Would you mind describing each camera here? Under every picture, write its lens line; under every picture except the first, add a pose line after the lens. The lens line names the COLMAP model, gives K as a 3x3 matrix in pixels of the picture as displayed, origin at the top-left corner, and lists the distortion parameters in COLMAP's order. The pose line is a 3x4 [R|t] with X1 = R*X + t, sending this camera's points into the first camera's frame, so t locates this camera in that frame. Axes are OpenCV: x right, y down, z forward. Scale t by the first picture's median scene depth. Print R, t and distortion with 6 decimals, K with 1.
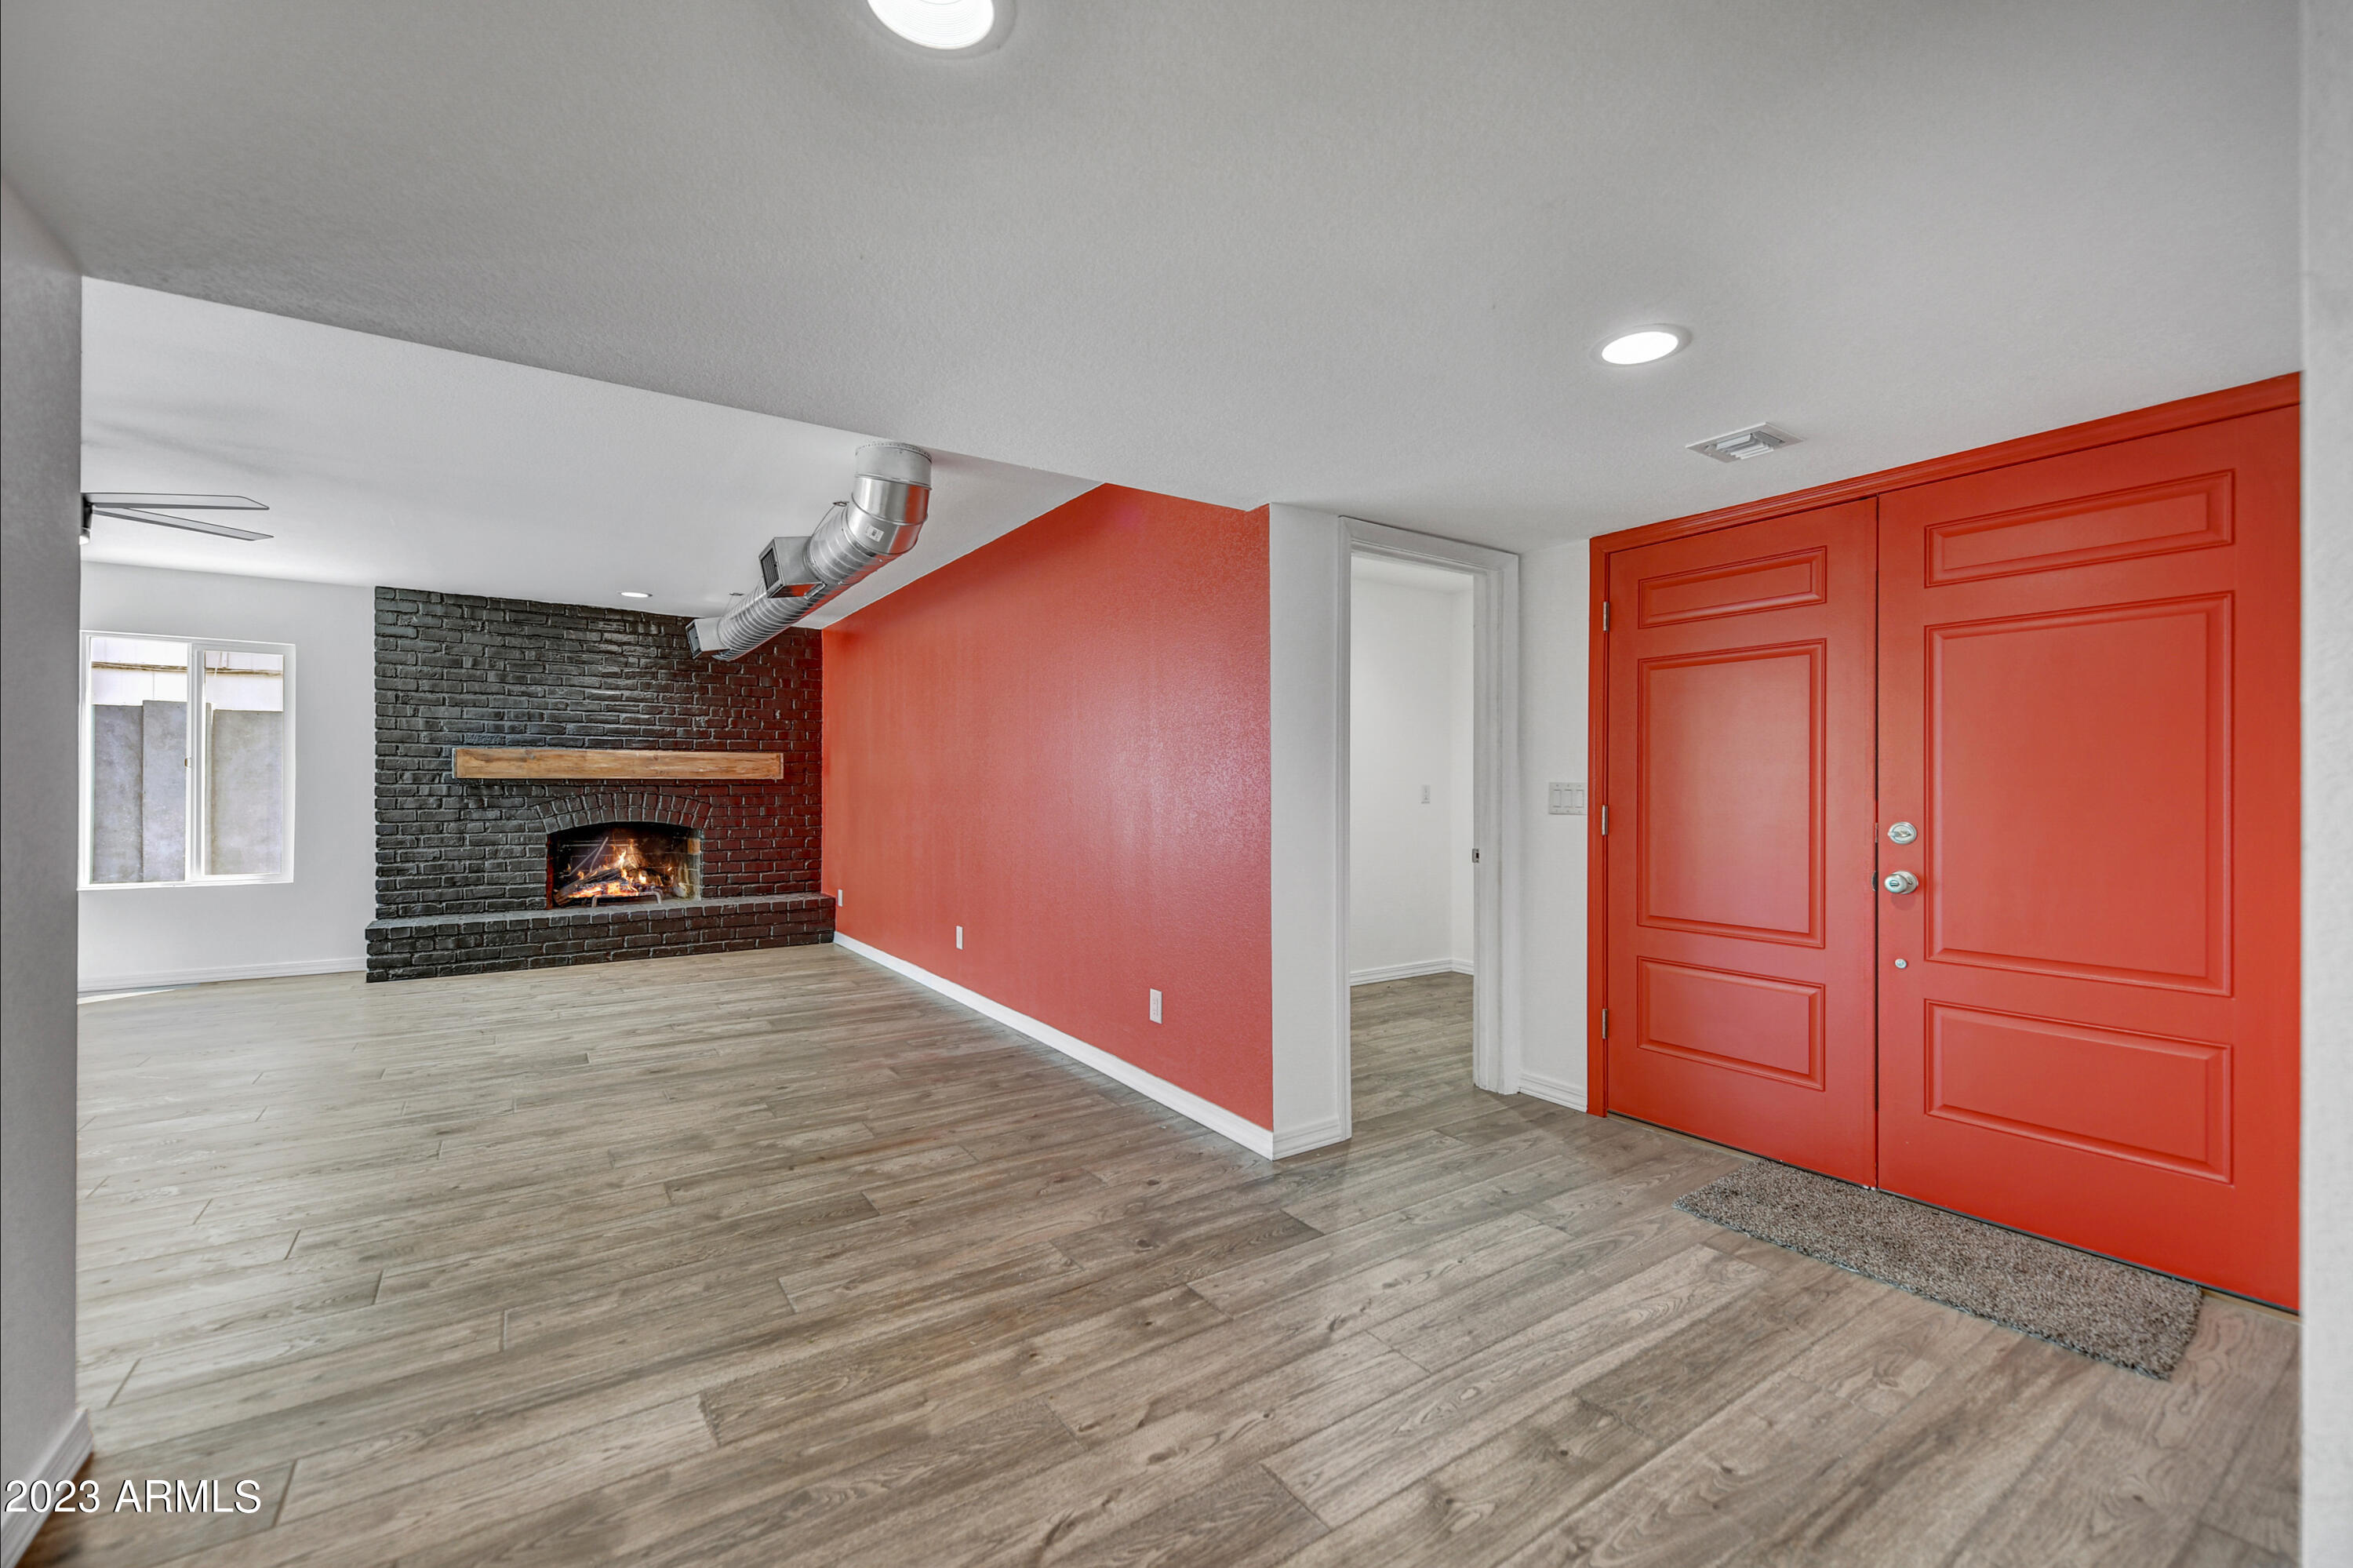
lens RADIAL K [[948.8, 0, 1175.0], [0, 948.8, 789.5], [0, 0, 1]] dist [-0.002551, -0.000167]
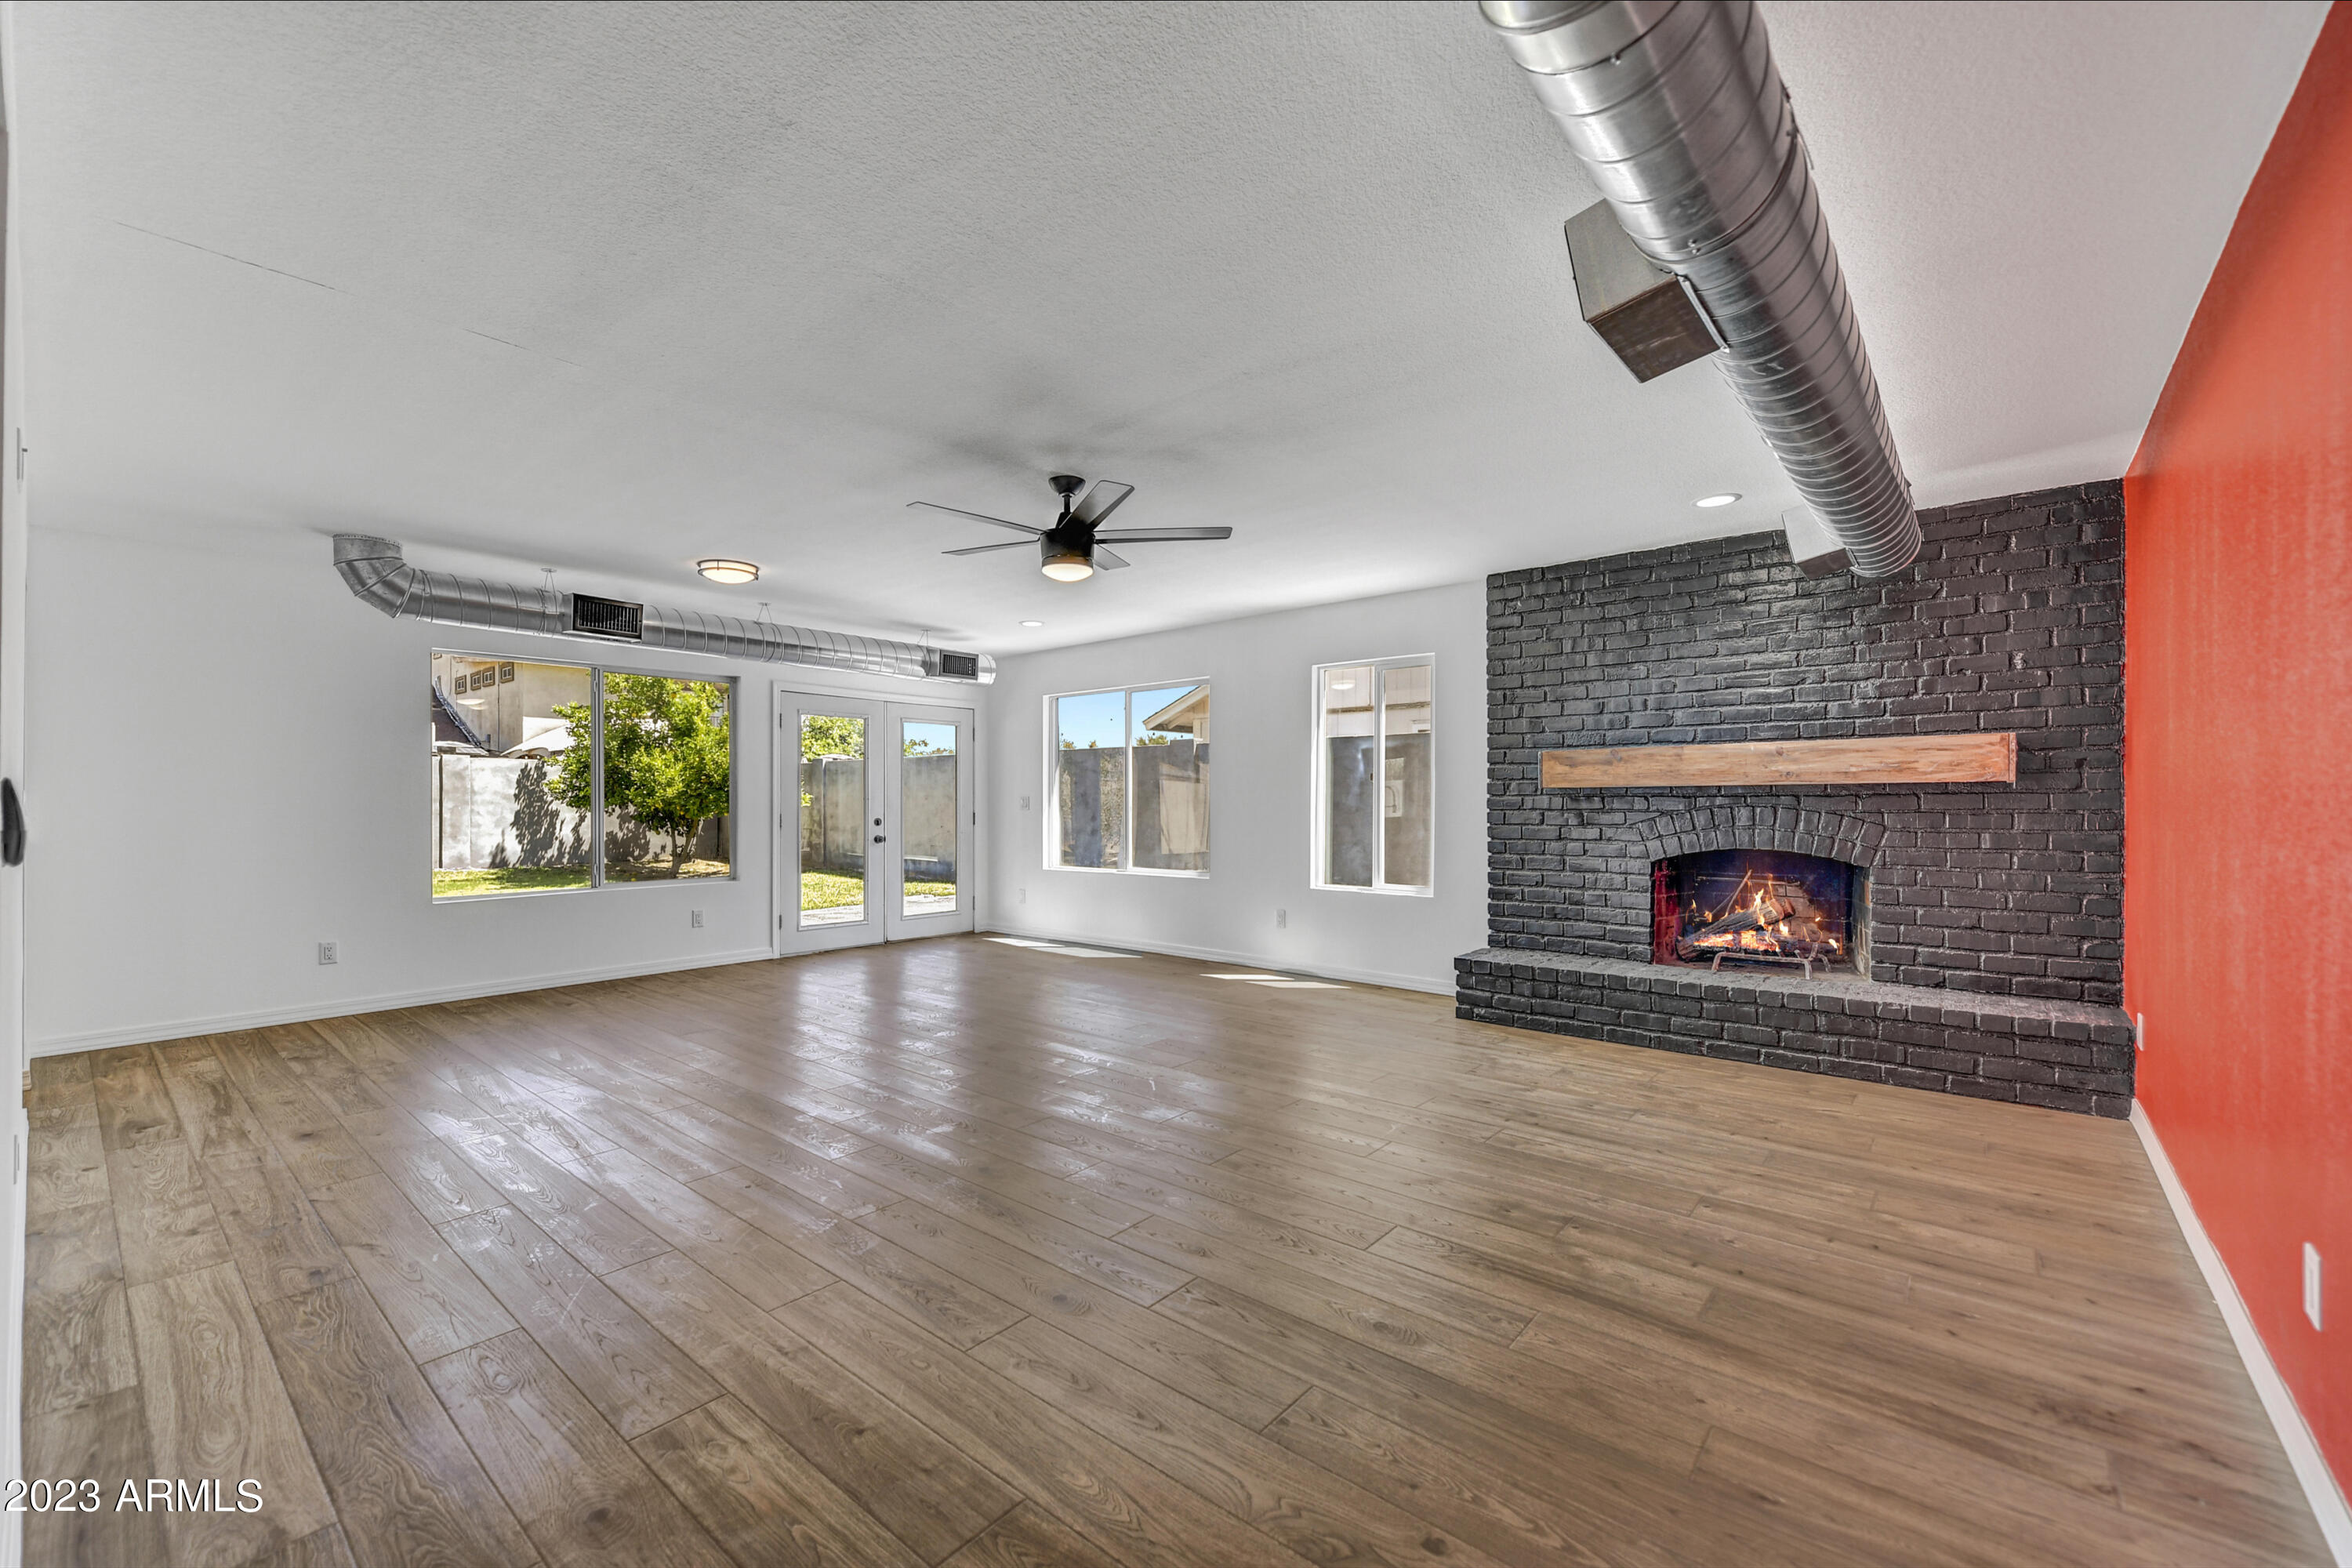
lens RADIAL K [[1006.4, 0, 1178.6], [0, 1006.4, 799.2], [0, 0, 1]] dist [0.001829, 0.000179]
pose [[0.296539, -0.002649, -0.955017, -0.017799], [0.004633, 0.999988, -0.001335, -0.002725], [0.955009, -0.004028, 0.296548, 0.415781]]
